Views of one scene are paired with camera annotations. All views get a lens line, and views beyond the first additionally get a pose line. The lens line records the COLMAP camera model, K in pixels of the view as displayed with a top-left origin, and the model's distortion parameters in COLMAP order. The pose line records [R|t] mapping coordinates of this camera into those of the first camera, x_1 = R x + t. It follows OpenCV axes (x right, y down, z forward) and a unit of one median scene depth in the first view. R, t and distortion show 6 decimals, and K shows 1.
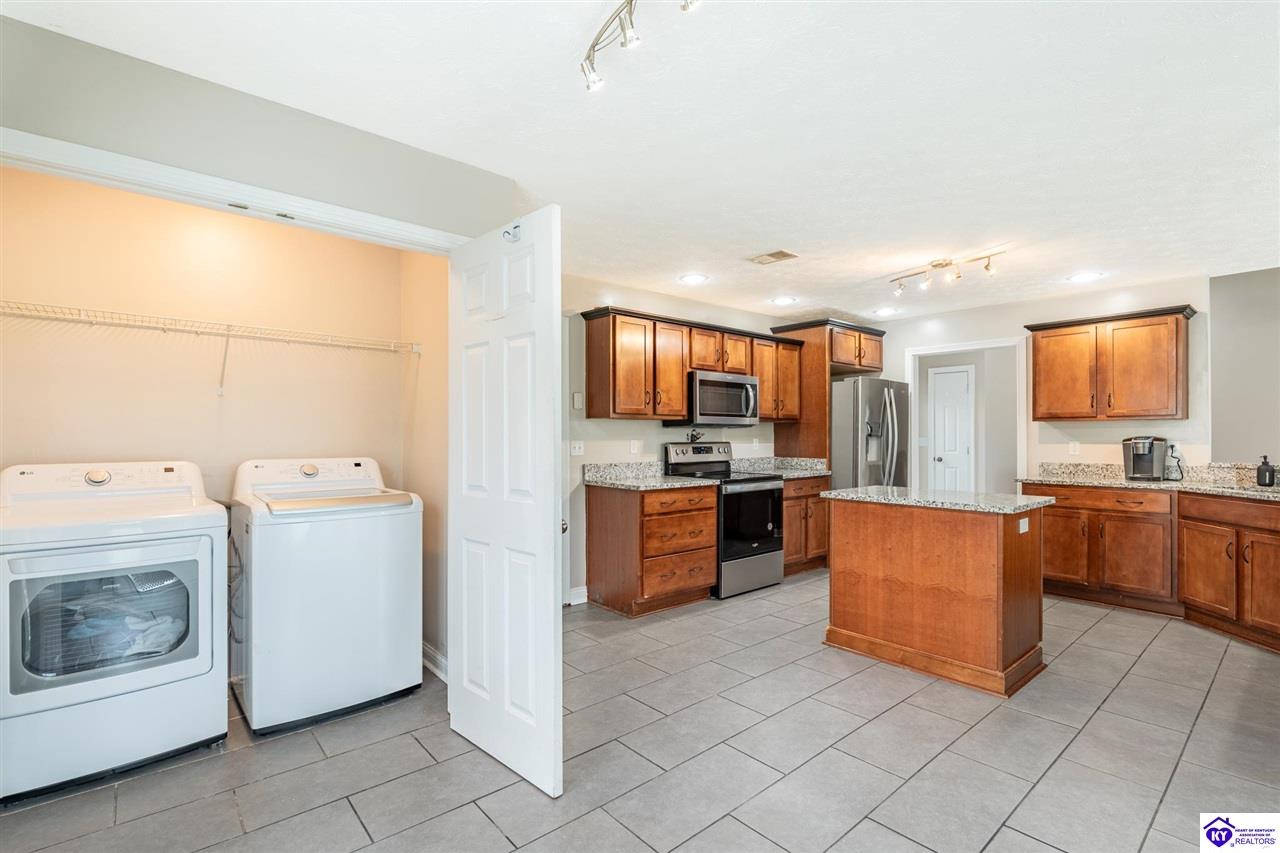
lens RADIAL K [[593.7, 0, 639.9], [0, 593.7, 434.4], [0, 0, 1]] dist [-0.000861, 0.000142]
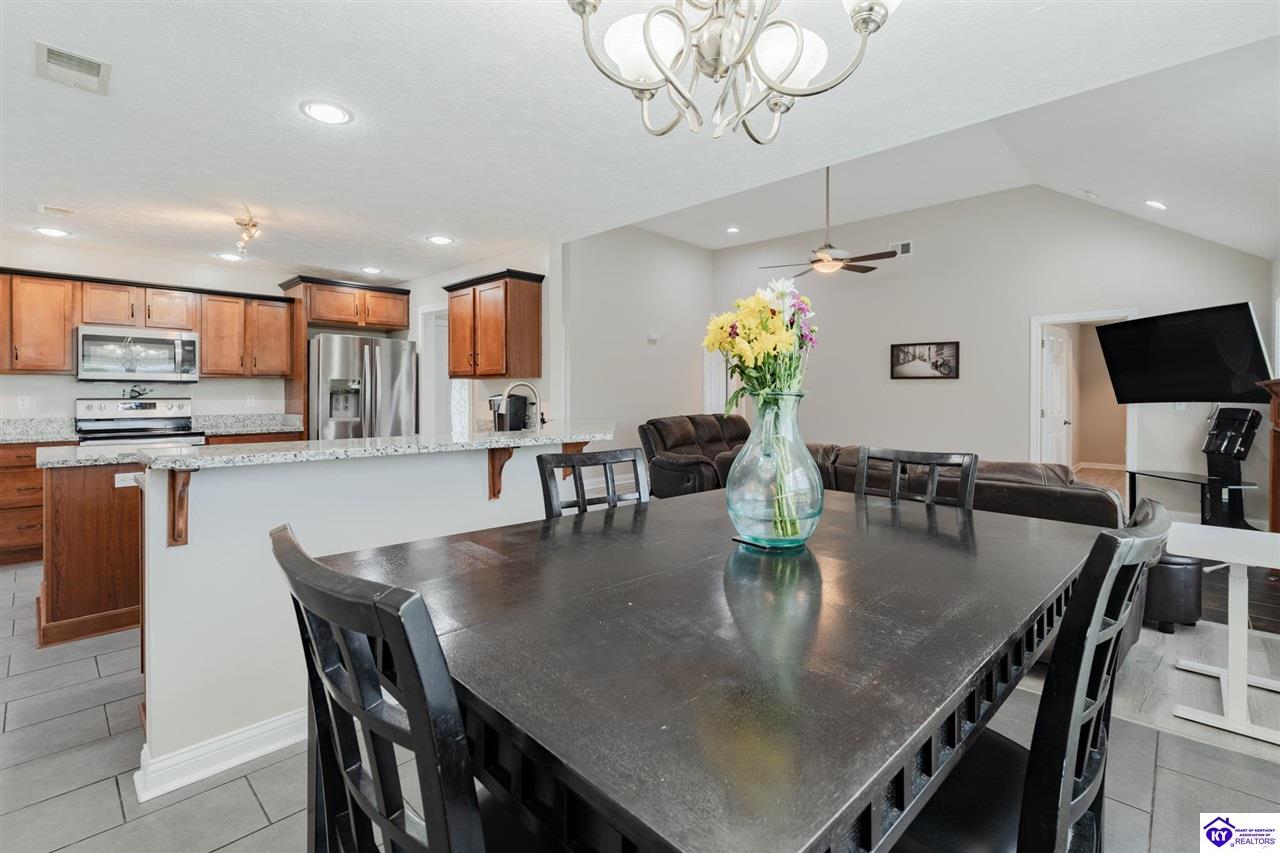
lens RADIAL K [[593.7, 0, 643.2], [0, 593.7, 399.9], [0, 0, 1]] dist [-0.000861, 0.000142]
pose [[0.997343, 0.006456, 0.072561, 0.861309], [-0.007566, 0.999858, 0.015041, -0.005130], [-0.072454, -0.015550, 0.997251, -0.046446]]
